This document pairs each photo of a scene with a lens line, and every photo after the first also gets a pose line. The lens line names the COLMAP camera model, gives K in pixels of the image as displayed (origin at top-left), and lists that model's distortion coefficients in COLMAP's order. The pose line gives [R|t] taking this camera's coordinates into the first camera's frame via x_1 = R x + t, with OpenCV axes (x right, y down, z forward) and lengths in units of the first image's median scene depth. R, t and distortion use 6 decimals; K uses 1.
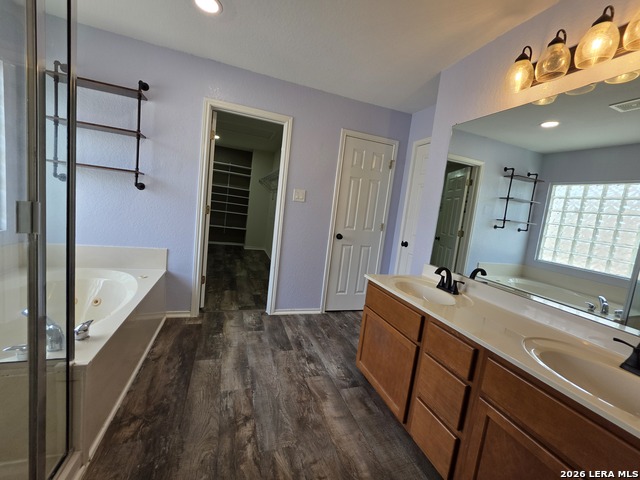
lens RADIAL K [[256.5, 0, 314.5], [0, 256.5, 234.3], [0, 0, 1]] dist [0.002453, 0.000070]
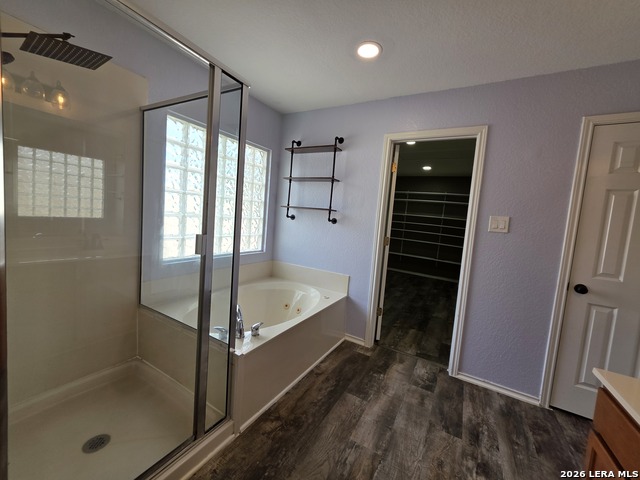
lens RADIAL K [[256.5, 0, 318.7], [0, 256.5, 235.3], [0, 0, 1]] dist [0.002453, 0.000070]
pose [[0.667974, -0.000602, -0.744184, 0.173603], [-0.087004, 0.993079, -0.078898, -0.019164], [0.739081, 0.117449, 0.663298, 0.158716]]
